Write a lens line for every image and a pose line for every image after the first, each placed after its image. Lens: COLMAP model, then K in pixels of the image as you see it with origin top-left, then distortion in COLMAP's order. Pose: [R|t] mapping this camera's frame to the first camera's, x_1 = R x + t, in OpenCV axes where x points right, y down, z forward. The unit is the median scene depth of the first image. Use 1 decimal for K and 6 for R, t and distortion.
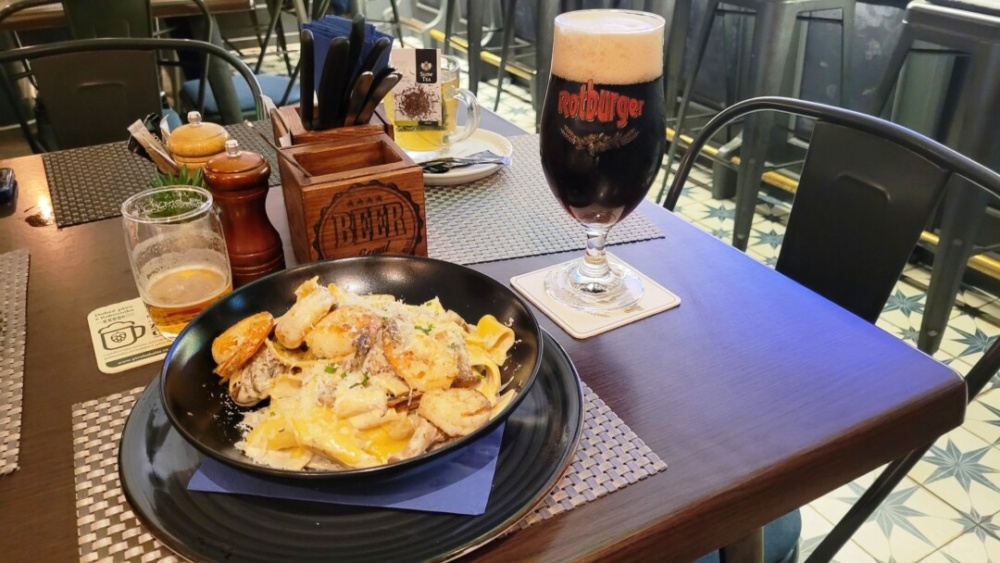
lens RADIAL K [[760.6, 0, 490.8], [0, 760.6, 284.0], [0, 0, 1]] dist [0.035155, -0.017687]
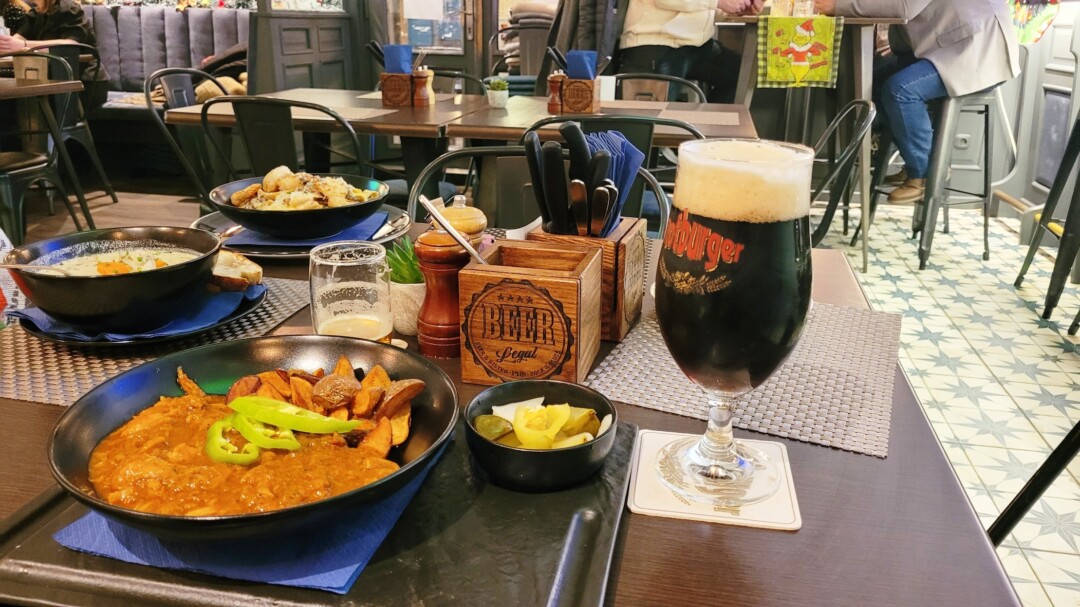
lens RADIAL K [[821.4, 0, 538.1], [0, 821.4, 302.5], [0, 0, 1]] dist [0.035155, -0.017687]
pose [[0.766261, 0.235777, -0.597707, 0.486534], [-0.338338, 0.938887, -0.063387, -0.046700], [0.546234, 0.250798, 0.799205, 0.170040]]
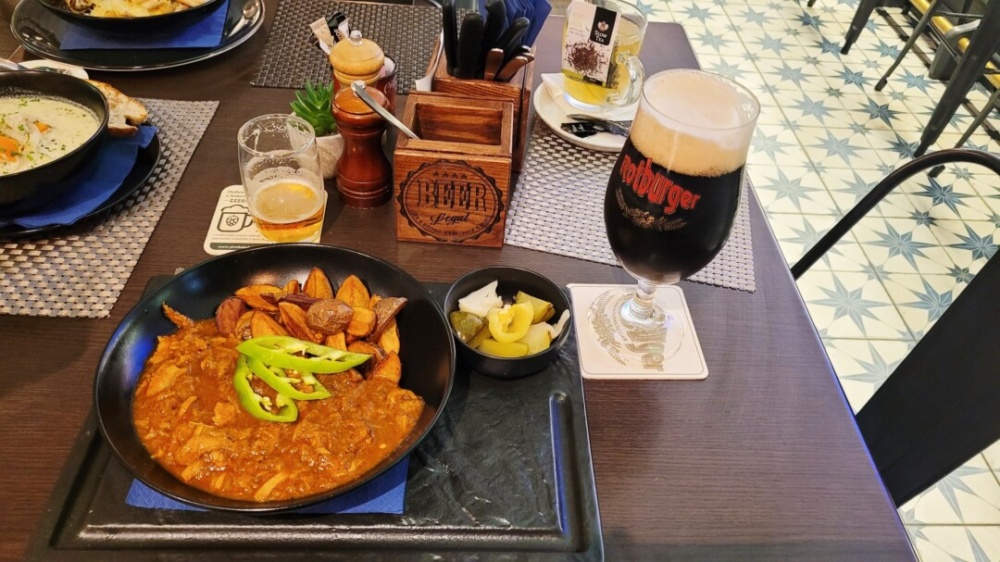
lens RADIAL K [[760.6, 0, 502.0], [0, 760.6, 271.4], [0, 0, 1]] dist [0.035155, -0.017687]
pose [[0.890977, 0.363631, -0.271906, 0.233303], [-0.298351, 0.920285, 0.253105, -0.273071], [0.342268, -0.144387, 0.928442, 0.022000]]
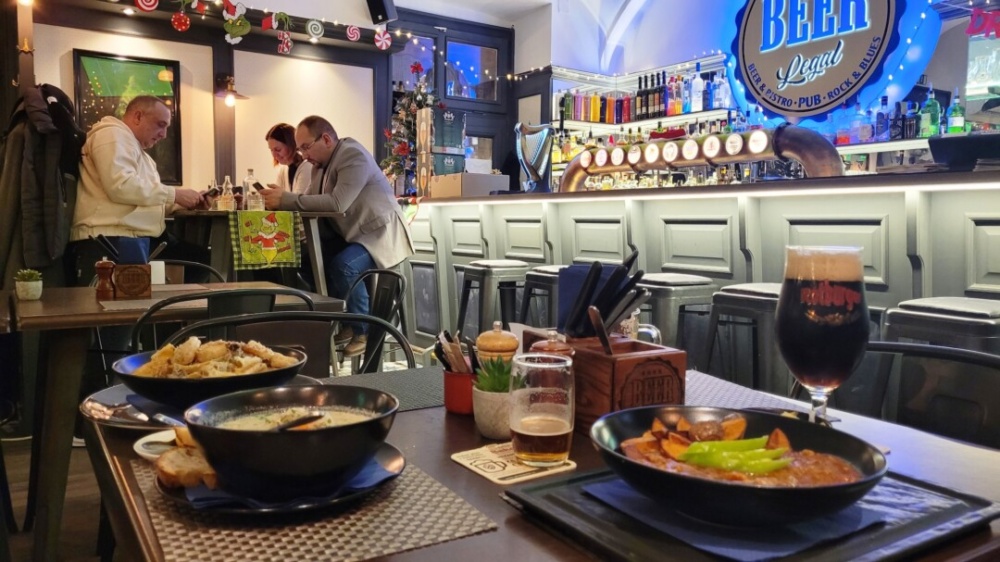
lens RADIAL K [[760.6, 0, 502.8], [0, 760.6, 284.4], [0, 0, 1]] dist [0.035155, -0.017687]
pose [[0.995970, 0.014769, 0.088463, -0.551086], [0.023940, 0.906779, -0.420925, 0.314940], [-0.086433, 0.421347, 0.902772, -0.276674]]
